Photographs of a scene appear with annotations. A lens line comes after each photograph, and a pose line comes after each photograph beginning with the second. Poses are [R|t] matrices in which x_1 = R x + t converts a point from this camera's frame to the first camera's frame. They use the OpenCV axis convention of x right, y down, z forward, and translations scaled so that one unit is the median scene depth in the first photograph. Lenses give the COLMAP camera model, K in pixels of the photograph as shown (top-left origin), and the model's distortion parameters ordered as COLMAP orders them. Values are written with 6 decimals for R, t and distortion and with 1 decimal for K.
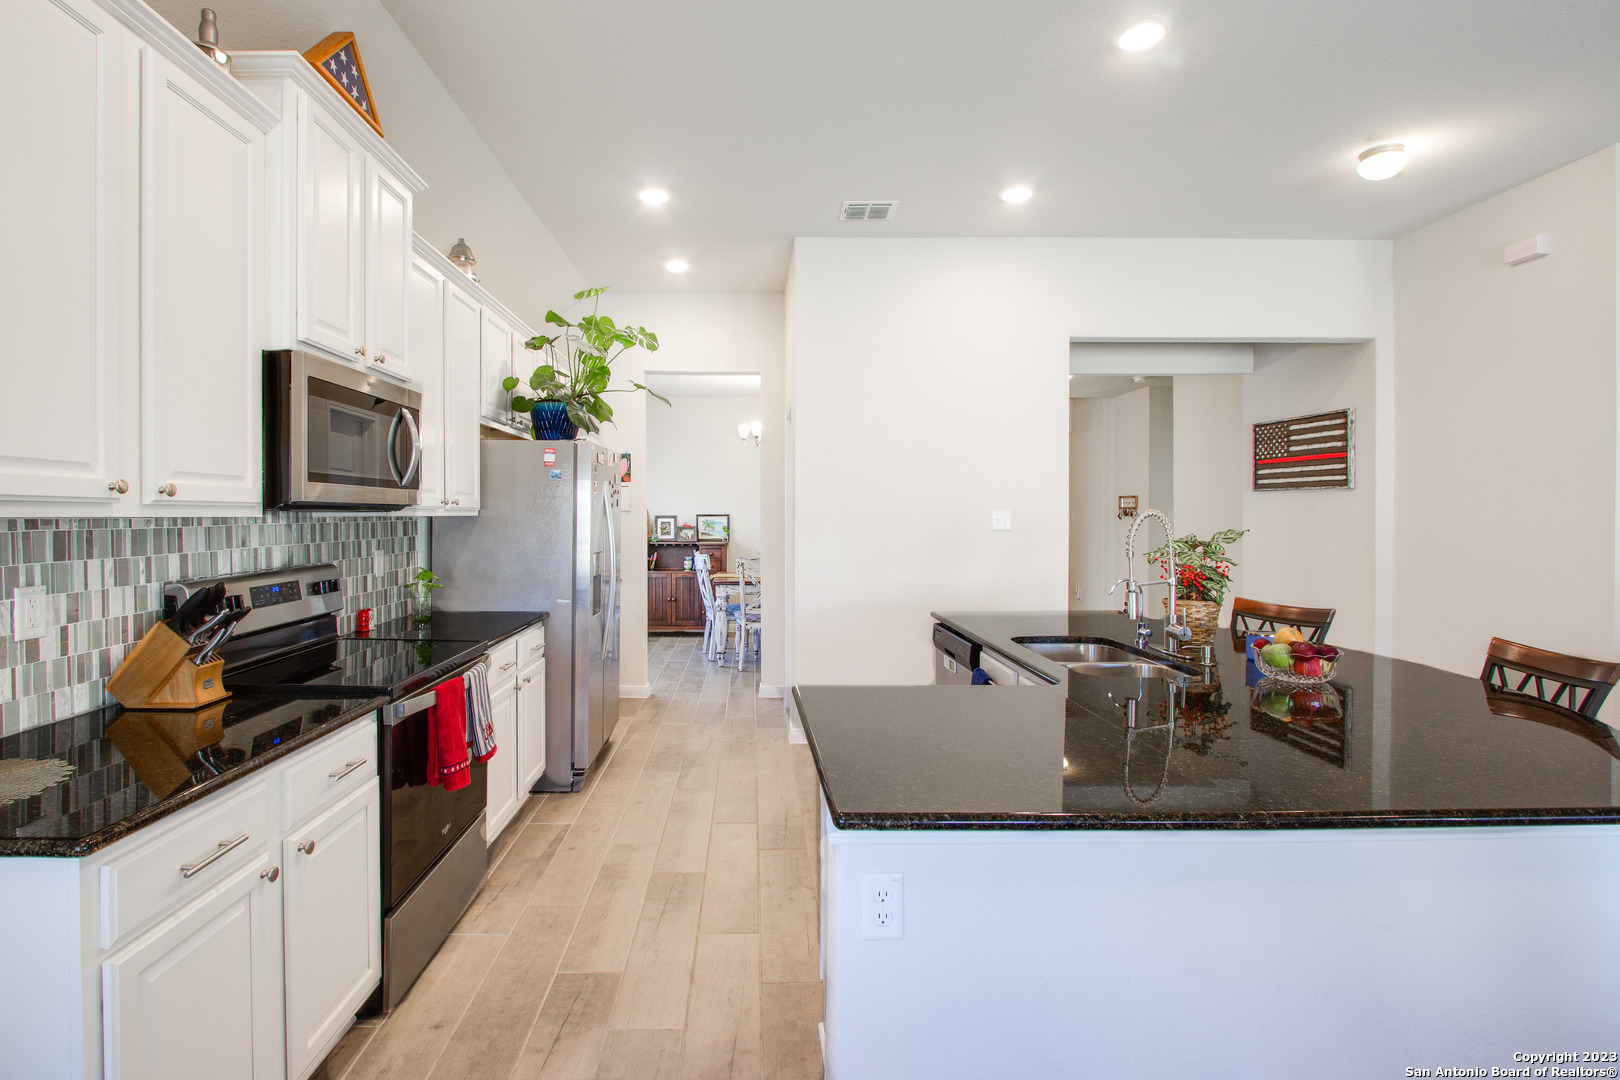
lens RADIAL K [[775.6, 0, 805.6], [0, 775.6, 521.5], [0, 0, 1]] dist [-0.031372, -0.000126]
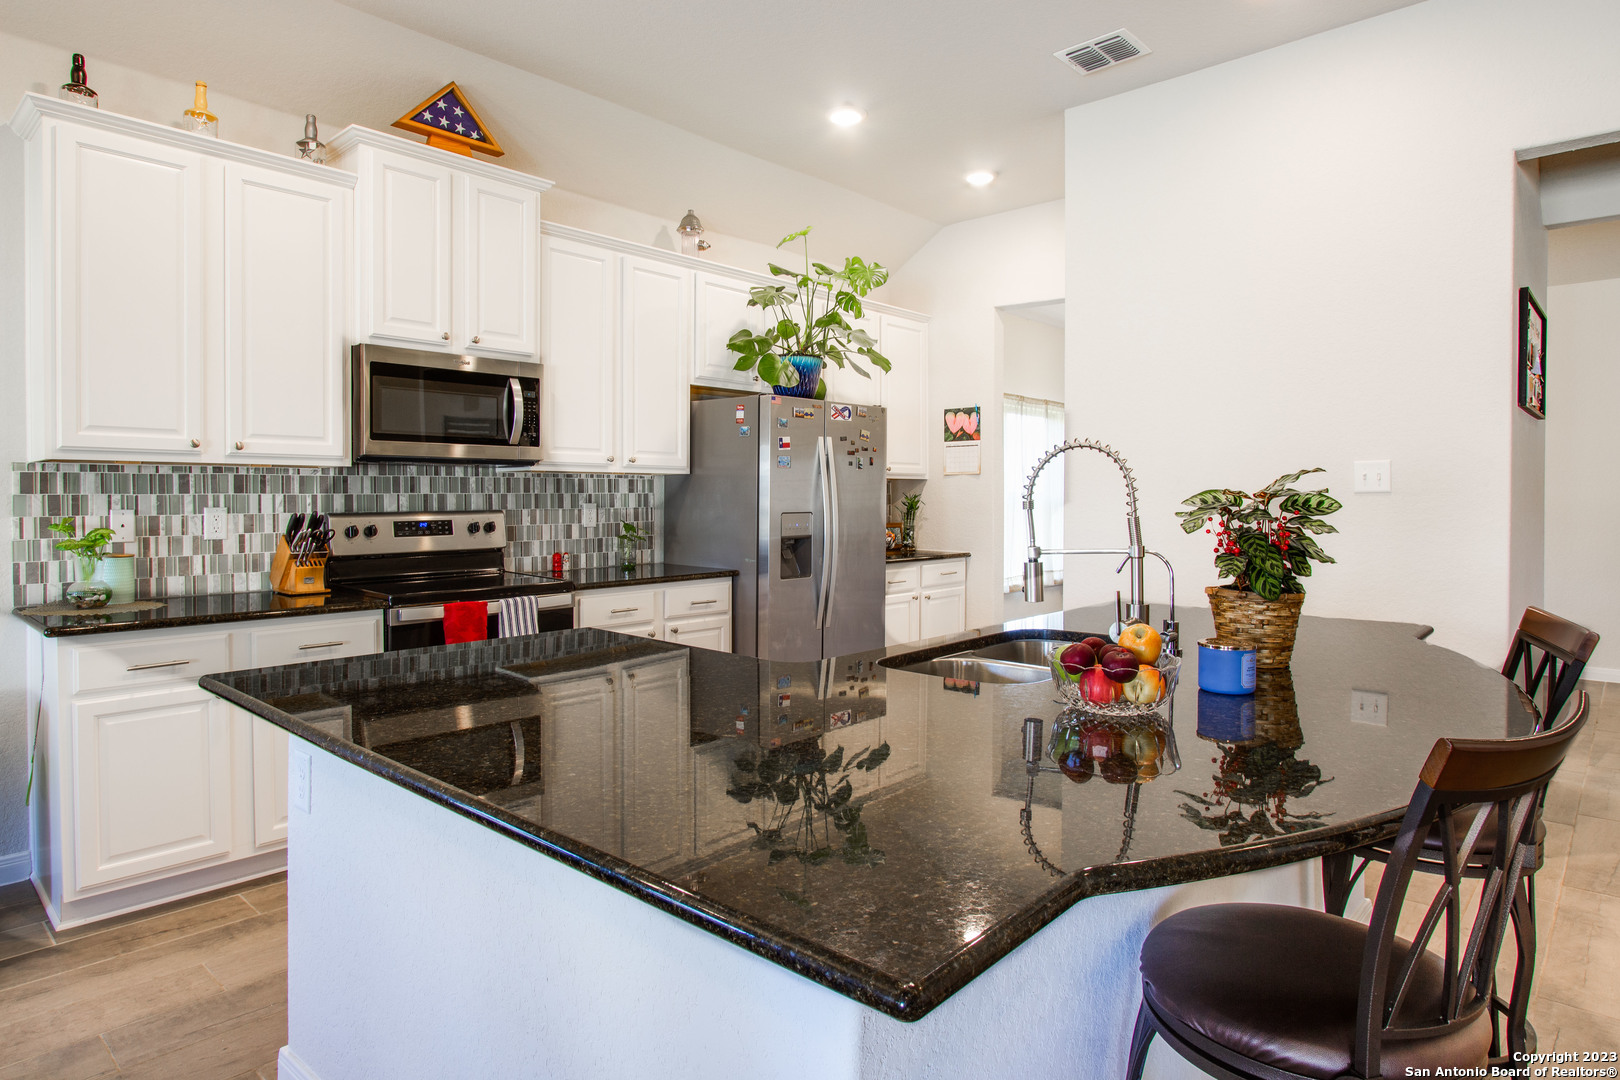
lens RADIAL K [[967.2, 0, 805.7], [0, 967.2, 504.5], [0, 0, 1]] dist [-0.004417, -0.000897]
pose [[0.711305, 0.008052, -0.702837, 1.070648], [-0.008113, 0.999962, 0.003245, 0.049139], [0.702836, 0.003394, 0.711343, 0.314408]]
